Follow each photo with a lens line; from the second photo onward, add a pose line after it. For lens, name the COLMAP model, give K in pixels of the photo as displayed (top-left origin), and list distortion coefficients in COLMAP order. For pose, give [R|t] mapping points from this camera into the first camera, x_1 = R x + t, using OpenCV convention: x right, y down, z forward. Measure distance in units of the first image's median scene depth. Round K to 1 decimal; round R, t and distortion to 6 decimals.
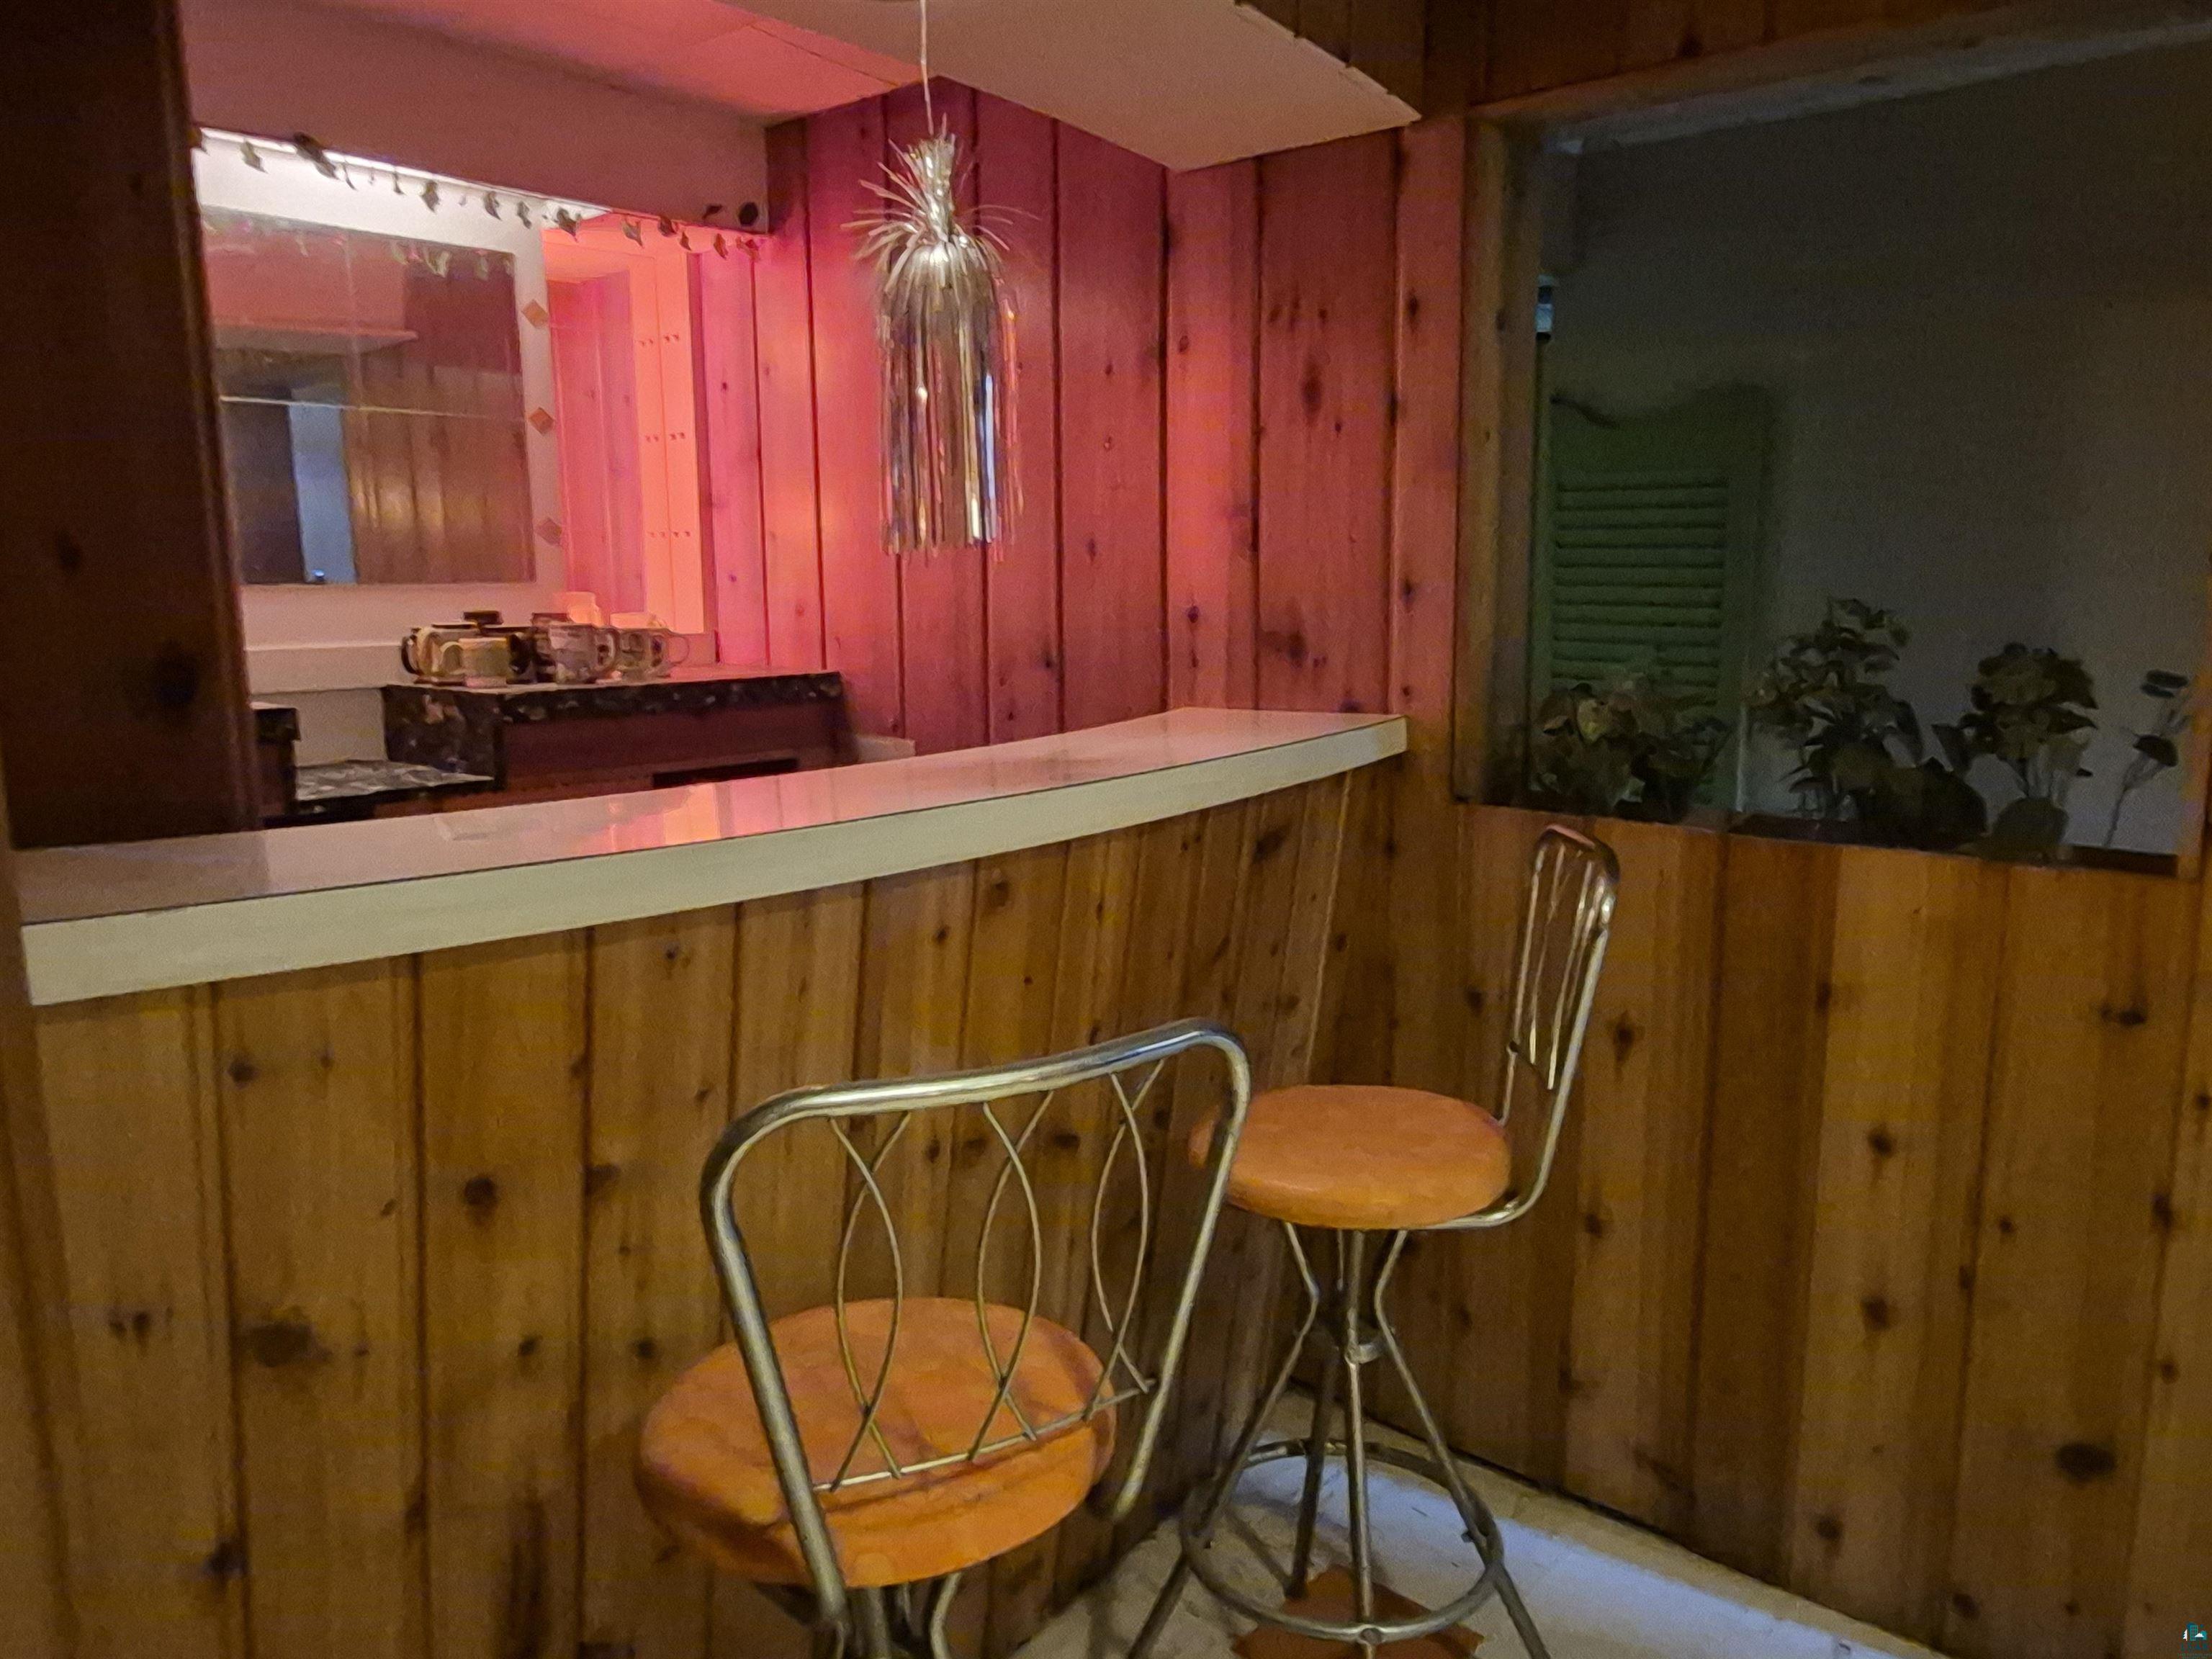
lens RADIAL K [[1576.5, 0, 1110.3], [0, 1576.5, 827.5], [0, 0, 1]] dist [-0.000896, 0.000490]
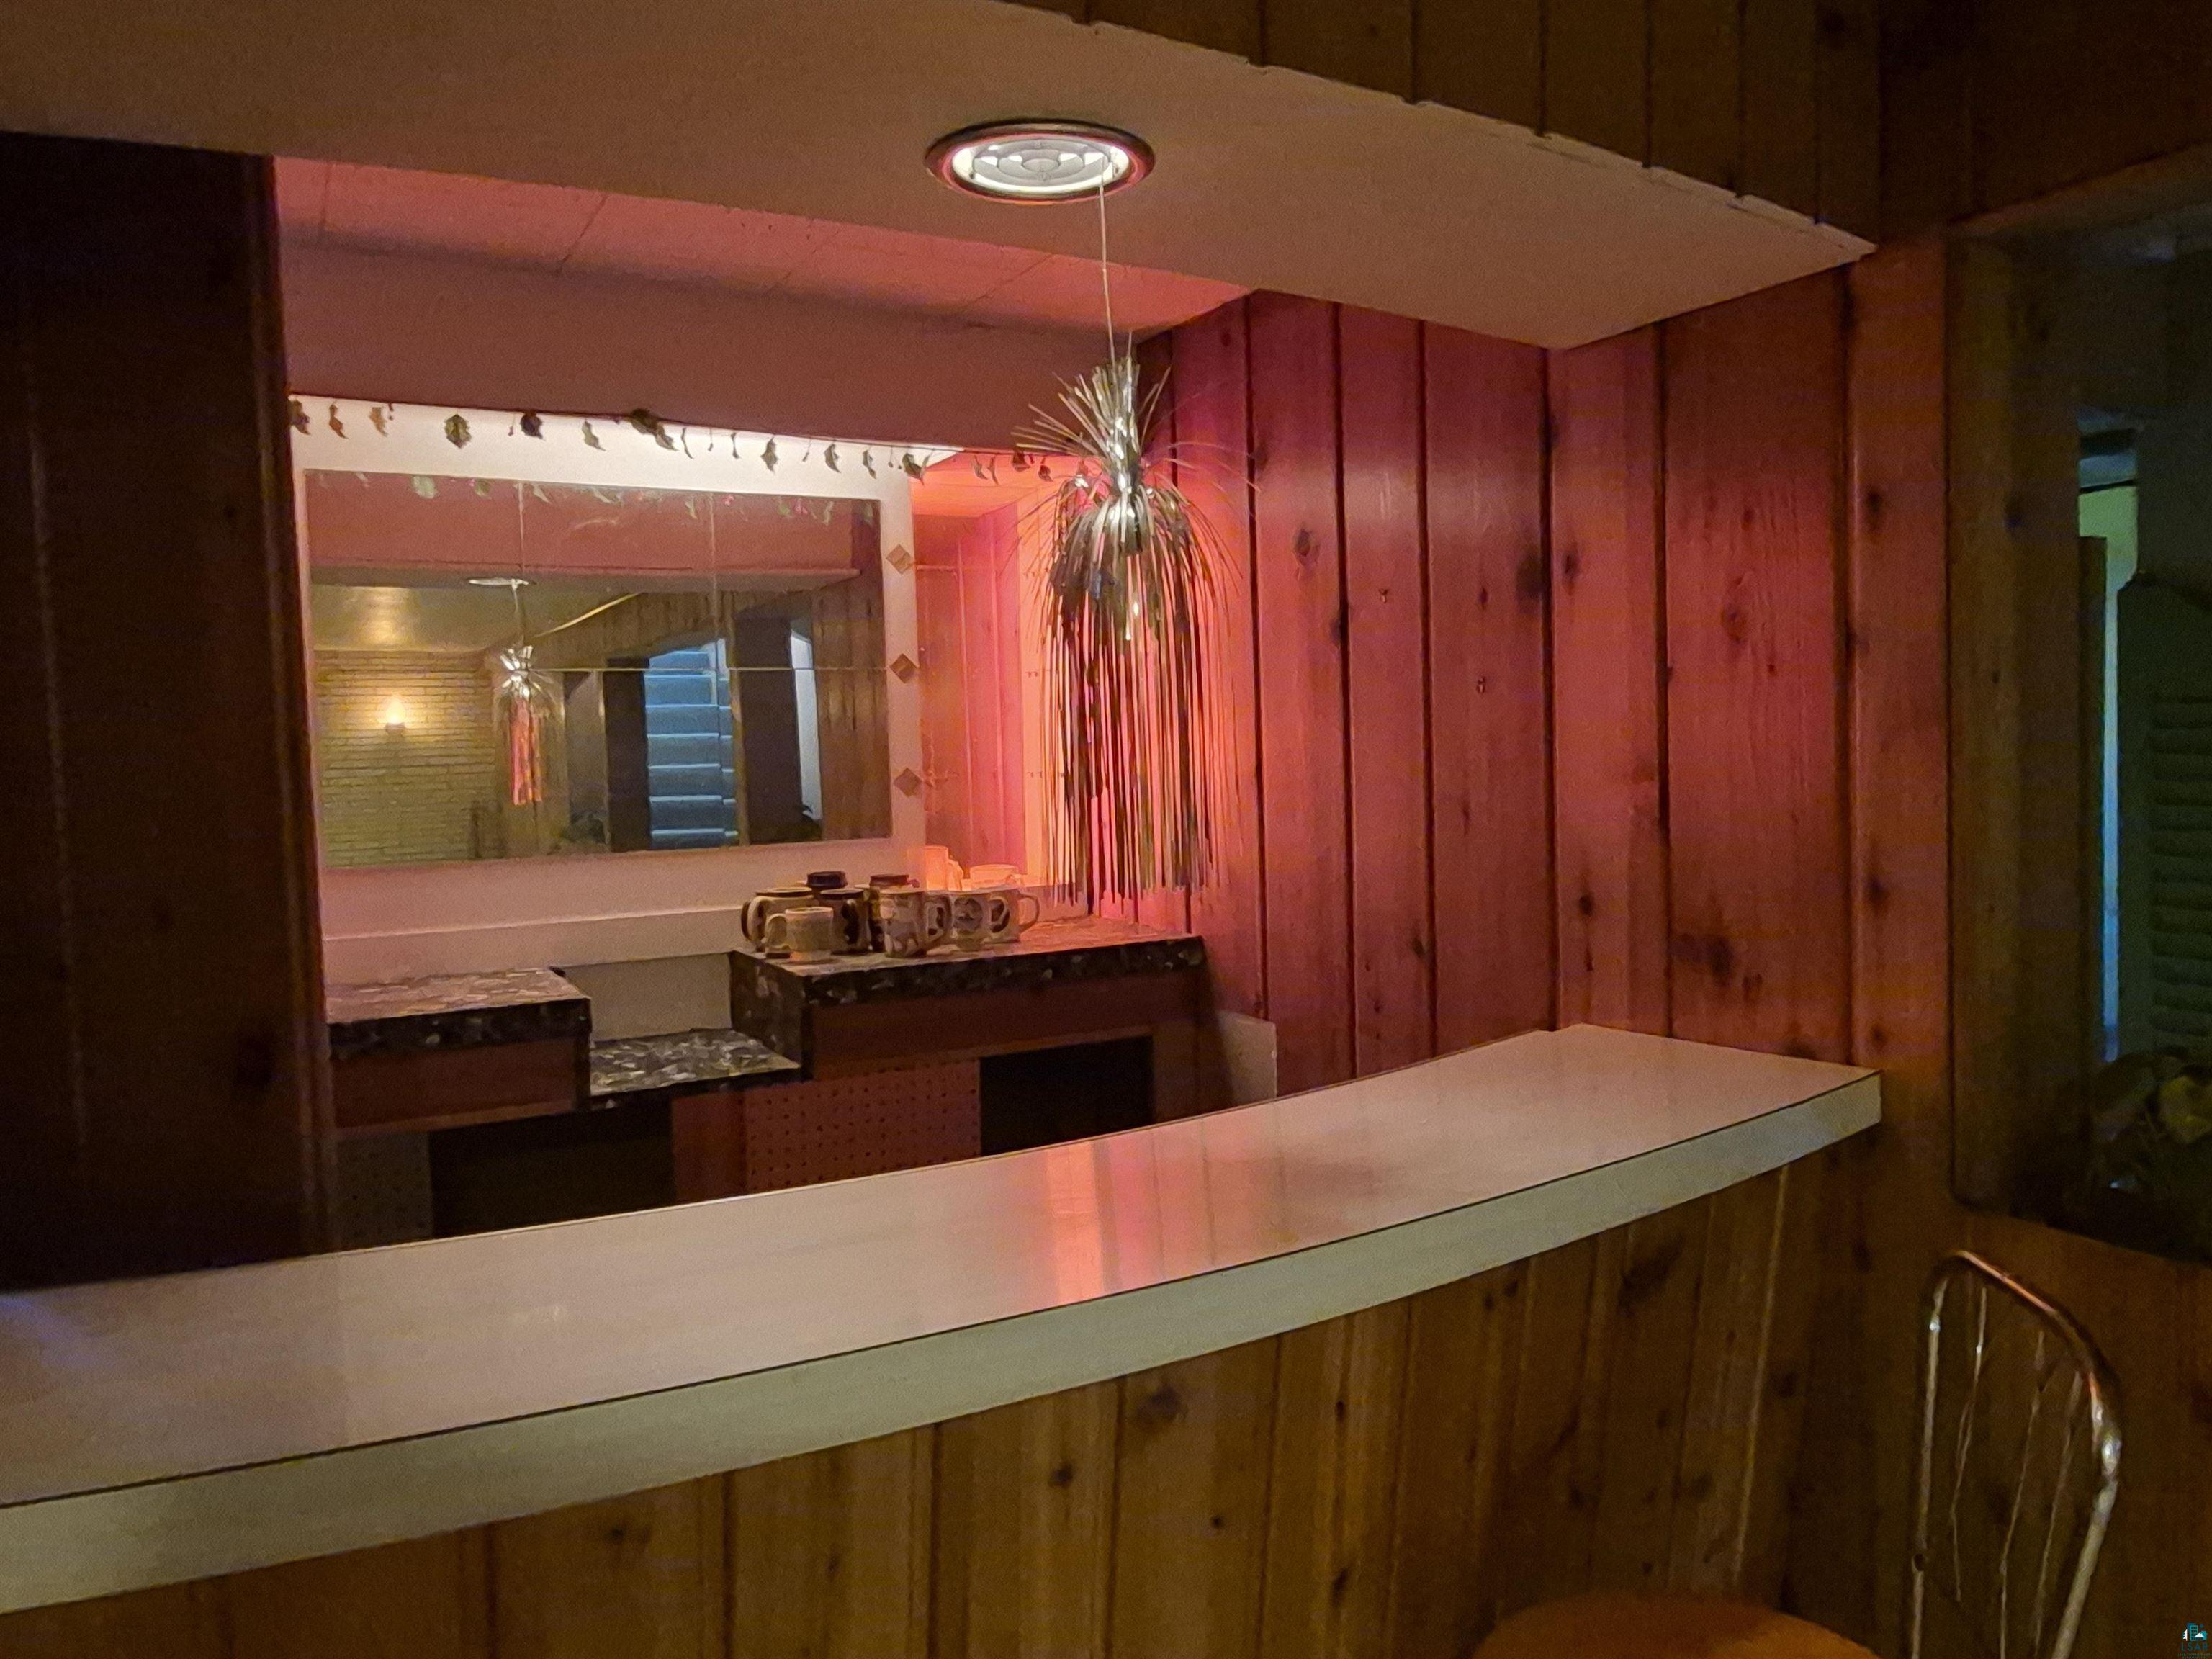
lens RADIAL K [[1576.5, 0, 1103.7], [0, 1576.5, 833.3], [0, 0, 1]] dist [-0.000896, 0.000490]
pose [[0.942700, -0.005389, -0.333598, 0.086569], [-0.028117, 0.995030, -0.095528, -0.088628], [0.332455, 0.099434, 0.937863, 0.195858]]
